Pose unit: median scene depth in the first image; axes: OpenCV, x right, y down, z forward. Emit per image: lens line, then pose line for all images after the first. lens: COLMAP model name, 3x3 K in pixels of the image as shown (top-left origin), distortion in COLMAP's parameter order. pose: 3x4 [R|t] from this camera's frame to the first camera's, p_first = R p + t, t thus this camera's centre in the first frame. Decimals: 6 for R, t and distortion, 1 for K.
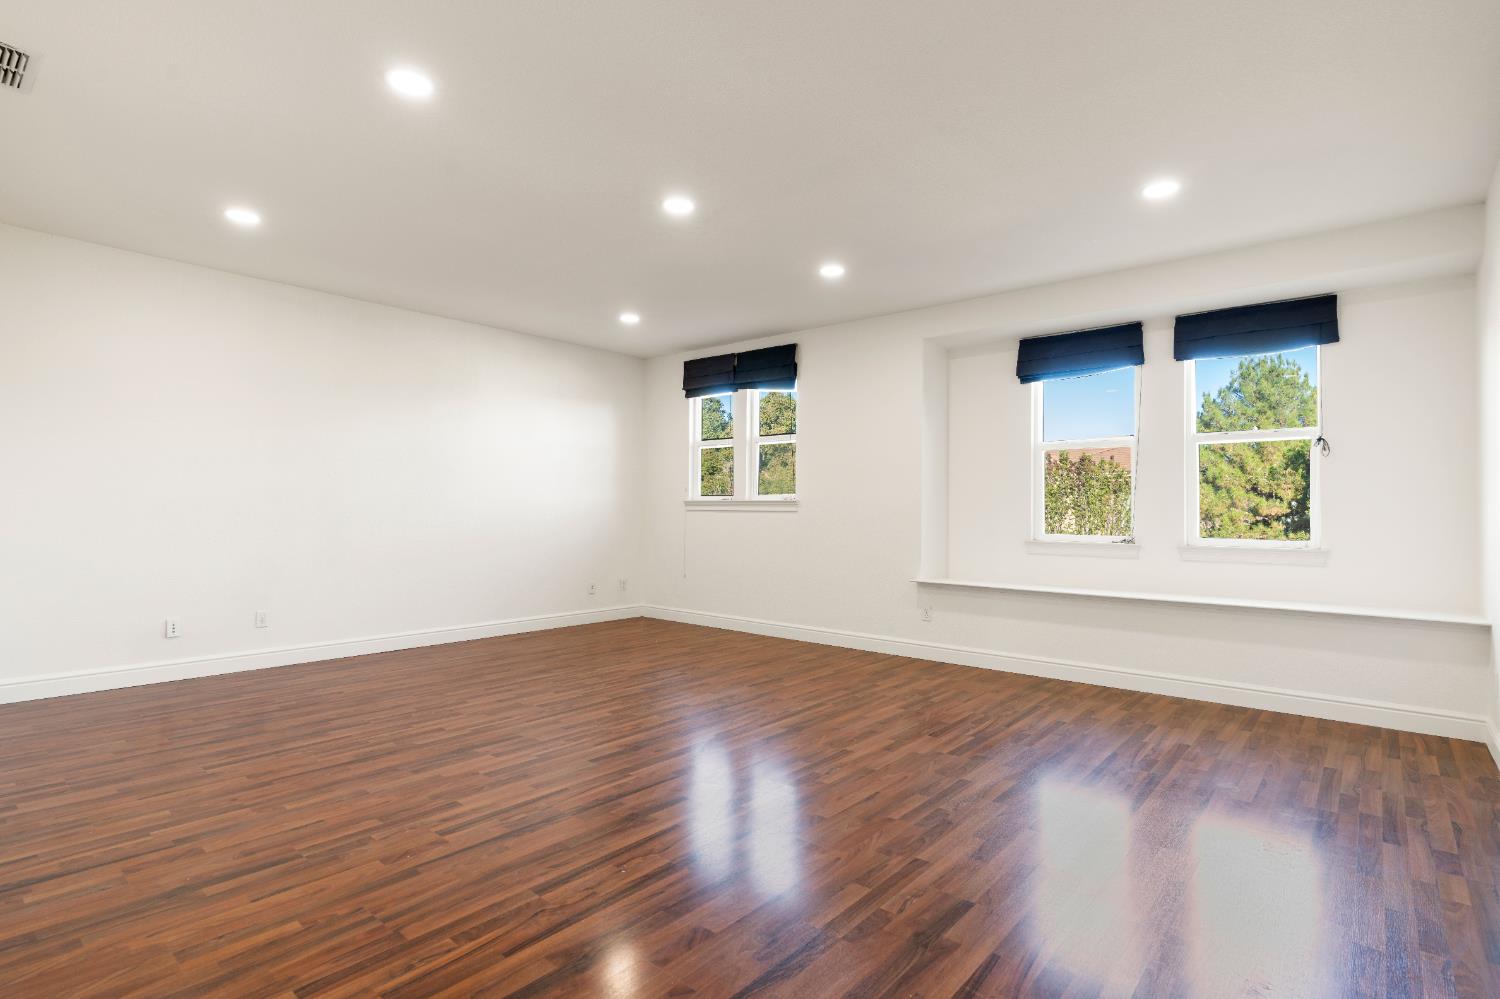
lens RADIAL K [[725.2, 0, 756.7], [0, 725.2, 503.8], [0, 0, 1]] dist [-0.002659, 0.000193]
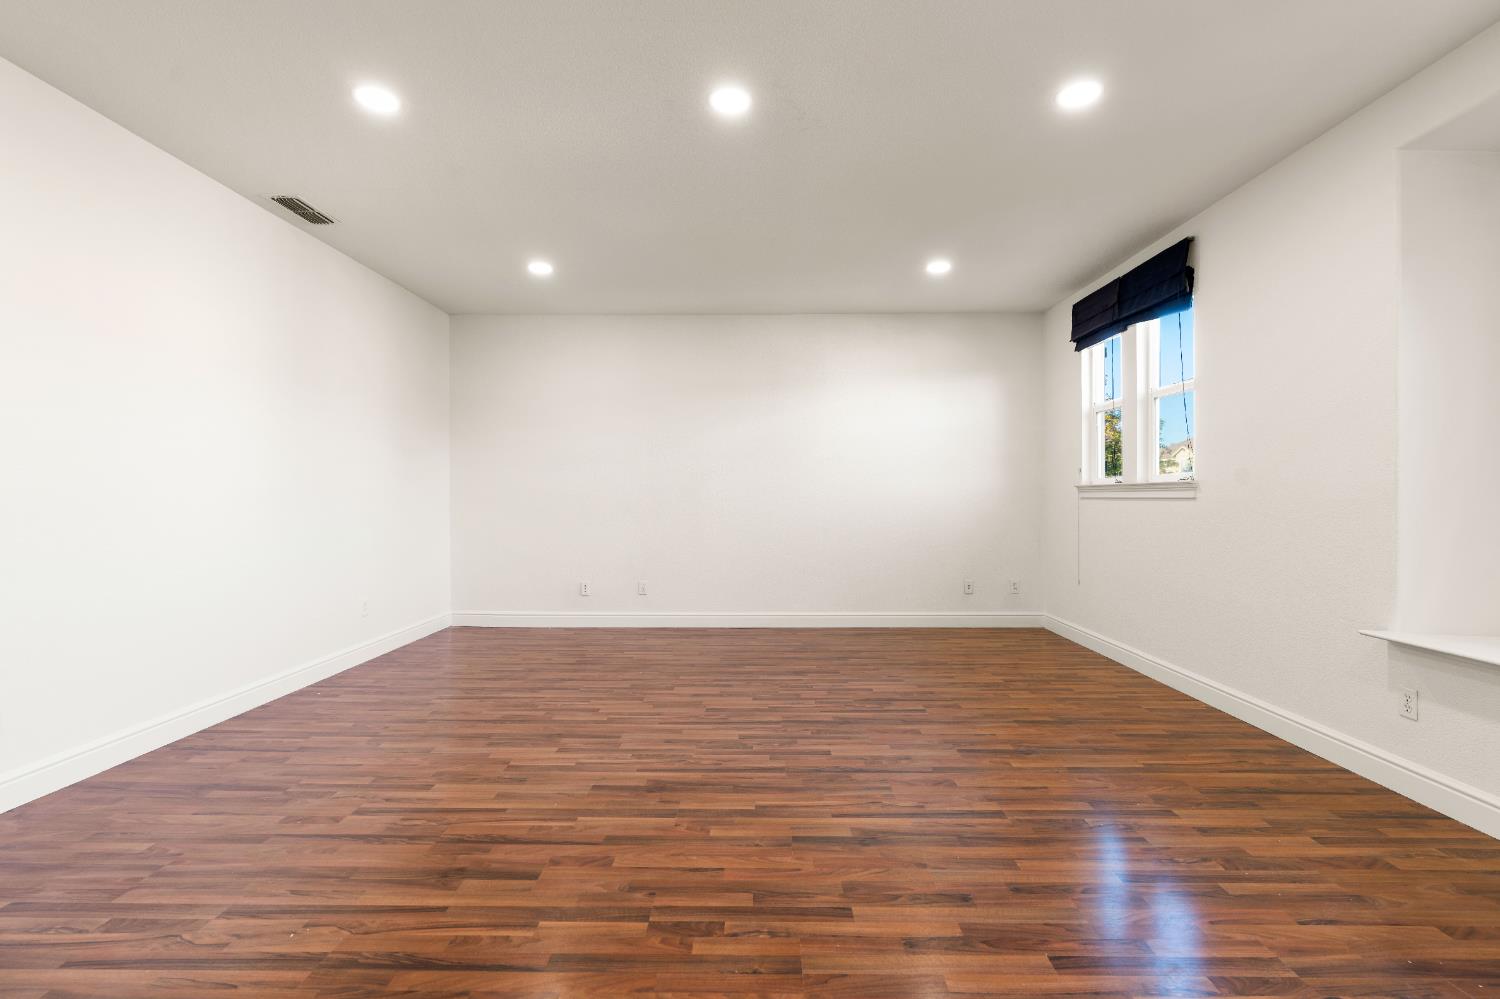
lens RADIAL K [[677.4, 0, 759.7], [0, 677.4, 487.3], [0, 0, 1]] dist [-0.002111, 0.000566]
pose [[0.645678, -0.019367, -0.763364, 0.441679], [0.010441, 0.999809, -0.016534, 0.012121], [0.763538, 0.002705, 0.645757, 0.536854]]
